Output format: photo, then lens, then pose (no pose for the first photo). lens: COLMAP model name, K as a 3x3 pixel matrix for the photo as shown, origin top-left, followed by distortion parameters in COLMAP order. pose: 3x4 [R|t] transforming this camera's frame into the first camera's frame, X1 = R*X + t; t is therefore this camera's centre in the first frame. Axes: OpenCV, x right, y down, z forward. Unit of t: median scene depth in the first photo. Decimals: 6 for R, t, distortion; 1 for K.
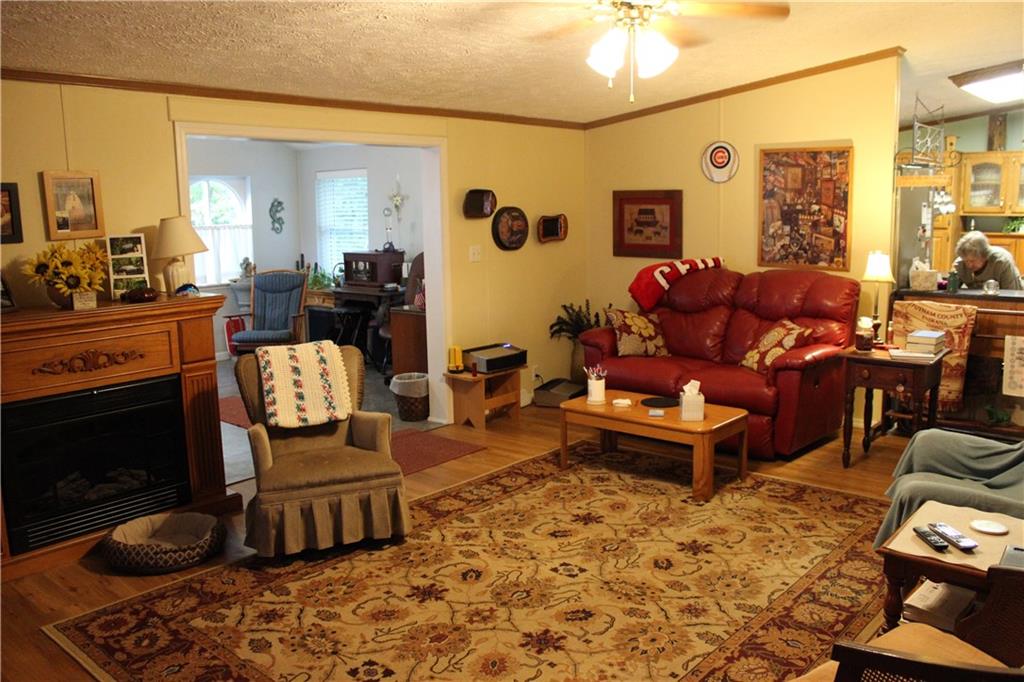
lens RADIAL K [[846.0, 0, 512.0], [0, 846.0, 345.9], [0, 0, 1]] dist [-0.140160, 0.084394]
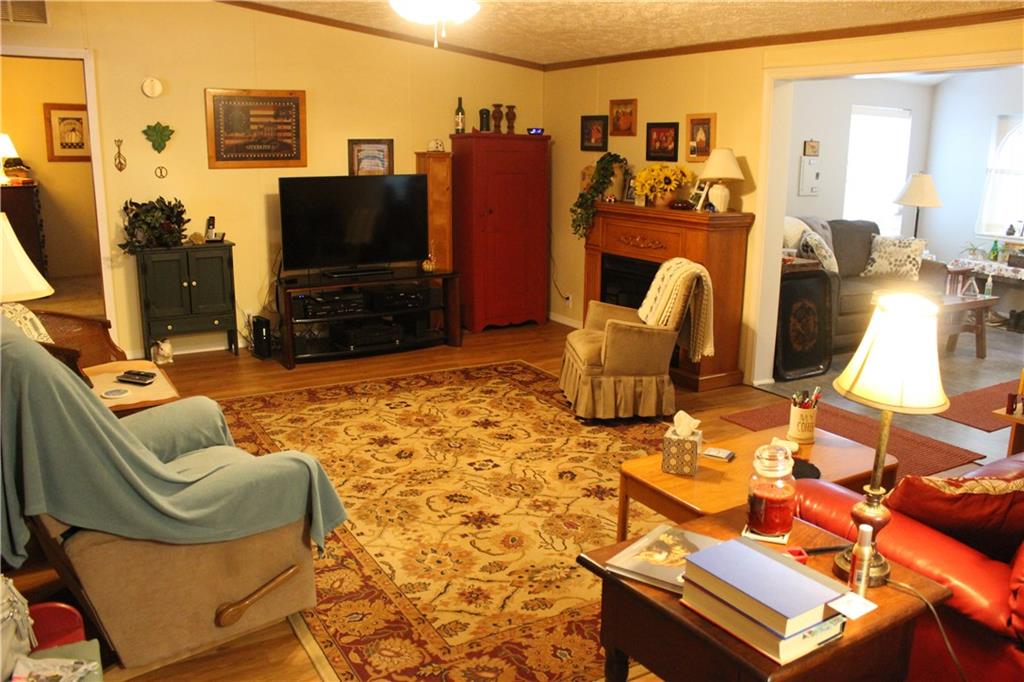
lens RADIAL K [[846.0, 0, 535.7], [0, 846.0, 345.5], [0, 0, 1]] dist [-0.140160, 0.084394]
pose [[-0.299875, 0.232111, -0.925311, 1.020118], [-0.163090, 0.943196, 0.289451, -0.218366], [0.939934, 0.237708, -0.244986, 1.248765]]
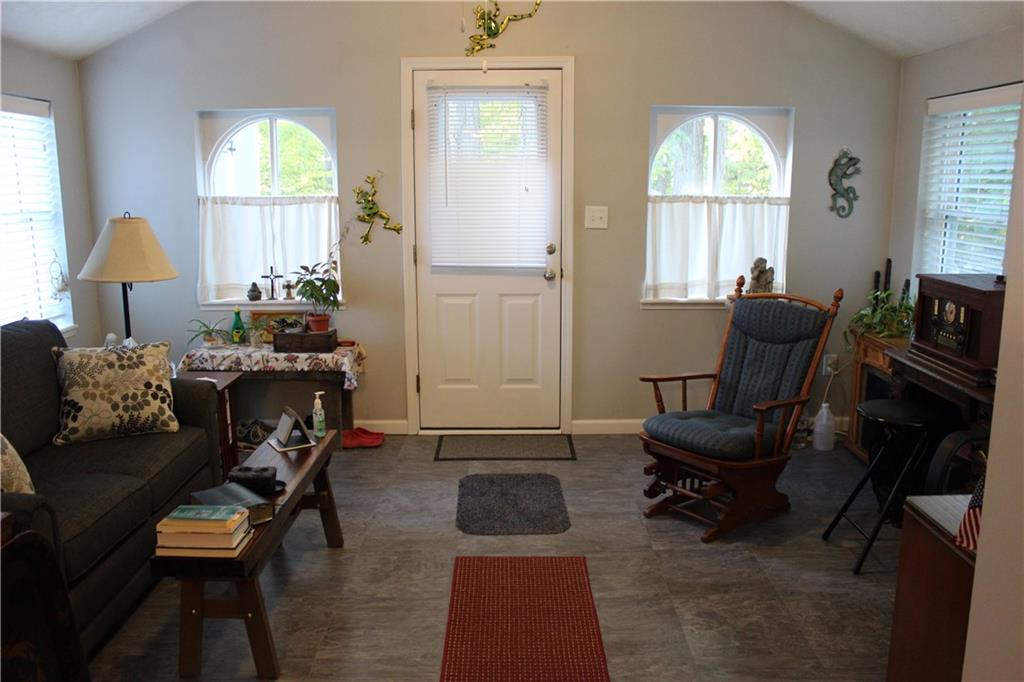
lens RADIAL K [[846.0, 0, 512.0], [0, 846.0, 342.5], [0, 0, 1]] dist [-0.140160, 0.084394]
pose [[0.658512, 0.156876, -0.736038, -0.046608], [-0.129843, 0.987049, 0.094208, -0.193442], [0.741285, 0.033532, 0.670353, 1.219476]]
